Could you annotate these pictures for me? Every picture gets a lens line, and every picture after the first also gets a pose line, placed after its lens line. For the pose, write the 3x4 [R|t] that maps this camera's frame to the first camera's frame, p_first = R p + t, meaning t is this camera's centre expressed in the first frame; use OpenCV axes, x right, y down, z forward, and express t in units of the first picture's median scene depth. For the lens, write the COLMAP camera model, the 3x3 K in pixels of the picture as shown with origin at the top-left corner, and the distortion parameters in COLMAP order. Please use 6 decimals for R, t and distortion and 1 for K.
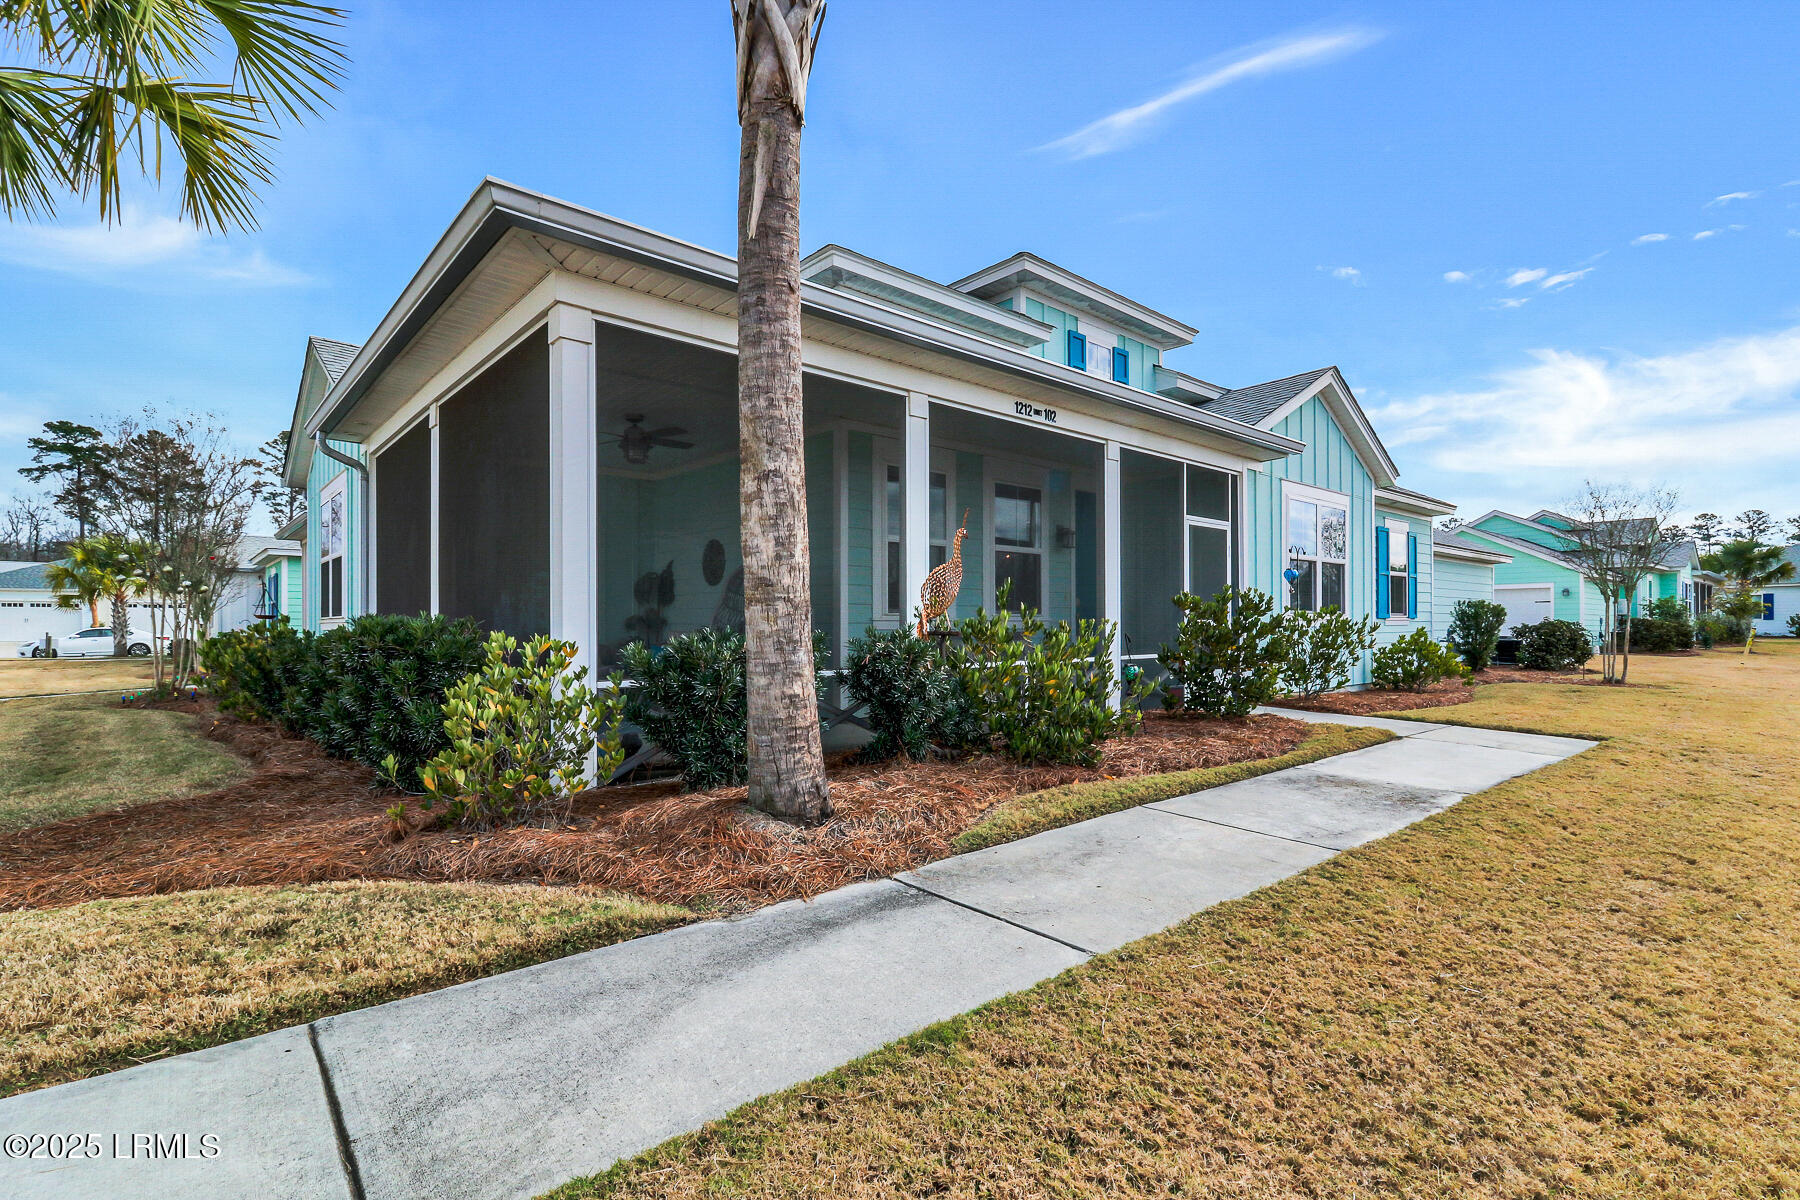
lens RADIAL K [[823.4, 0, 898.6], [0, 823.4, 608.3], [0, 0, 1]] dist [0.000737, 0.000074]
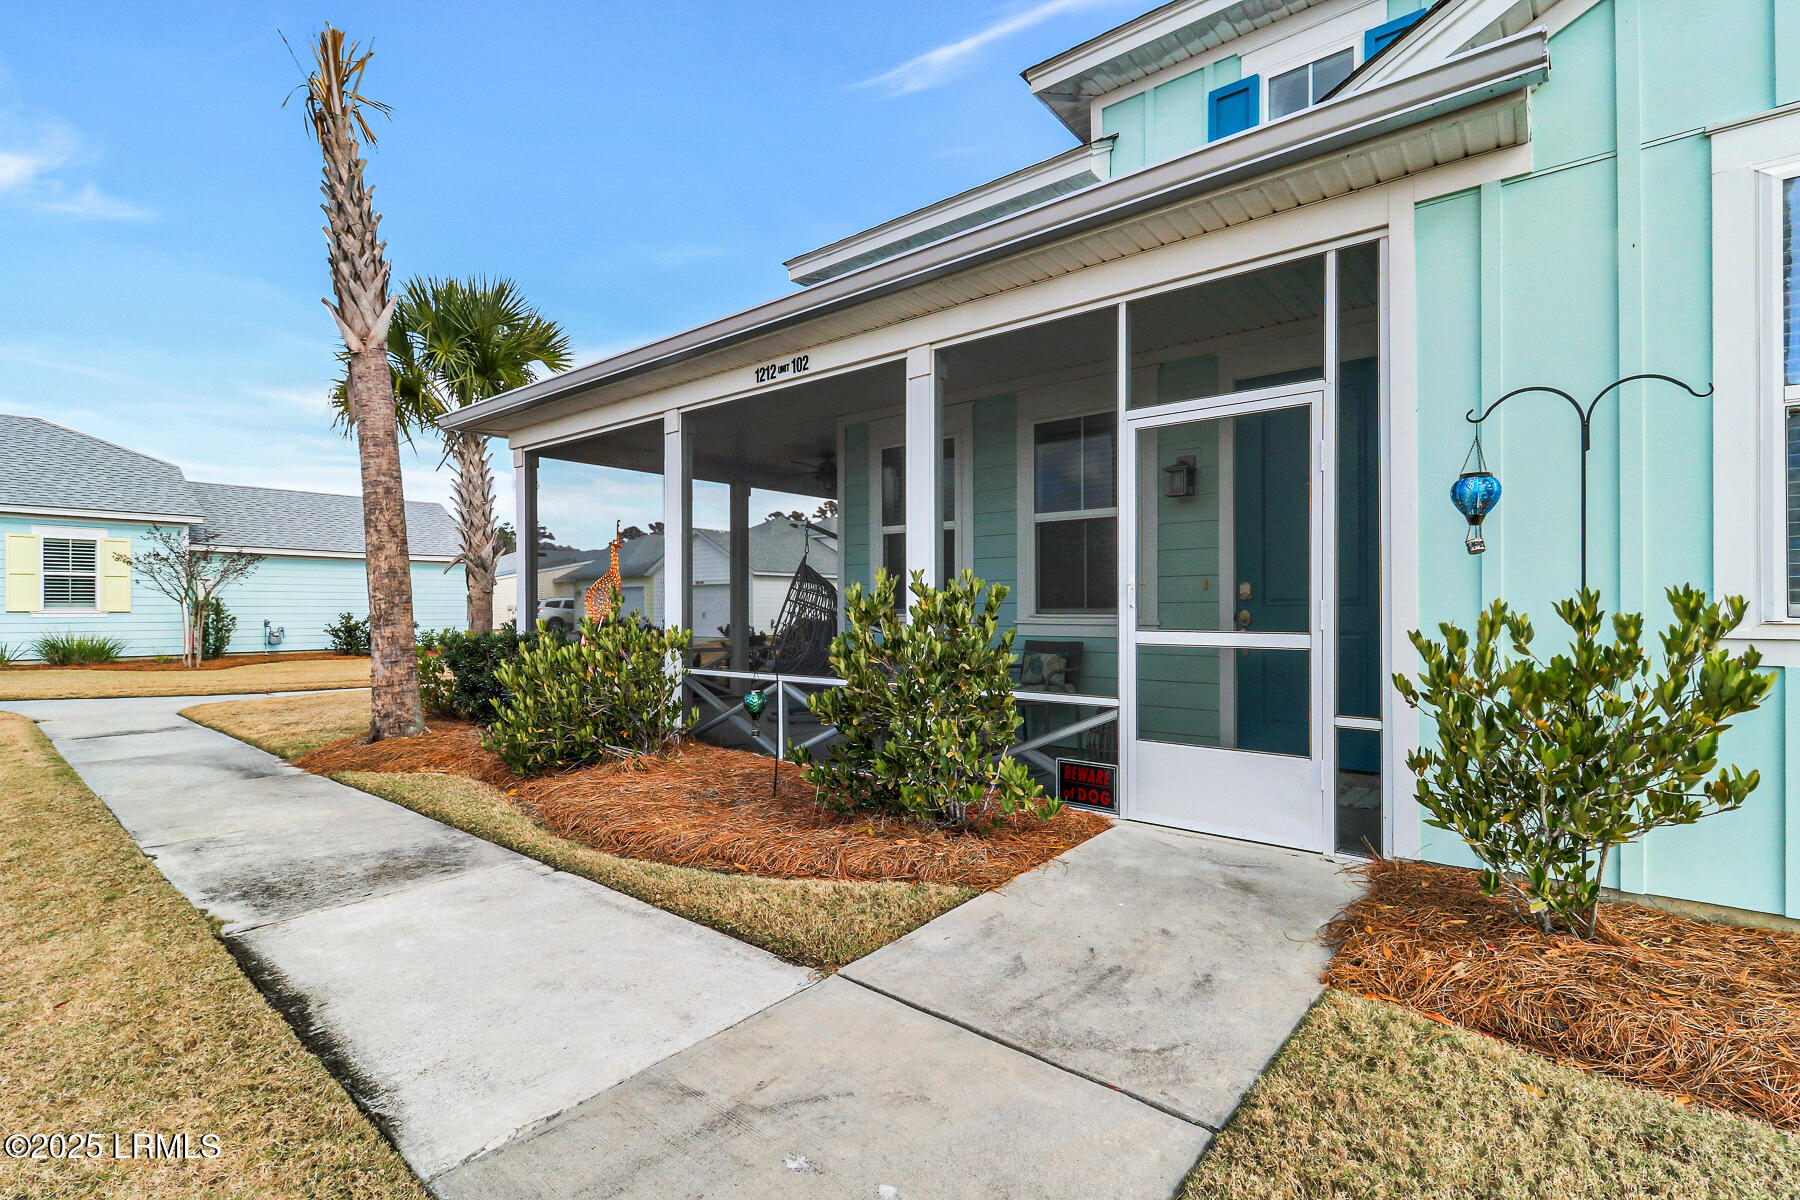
lens RADIAL K [[823.4, 0, 897.5], [0, 823.4, 604.5], [0, 0, 1]] dist [0.000737, 0.000074]
pose [[0.146054, -0.003301, -0.989271, 0.982400], [0.009611, 0.999952, -0.001917, -0.001094], [0.989230, -0.009228, 0.146079, 0.978166]]
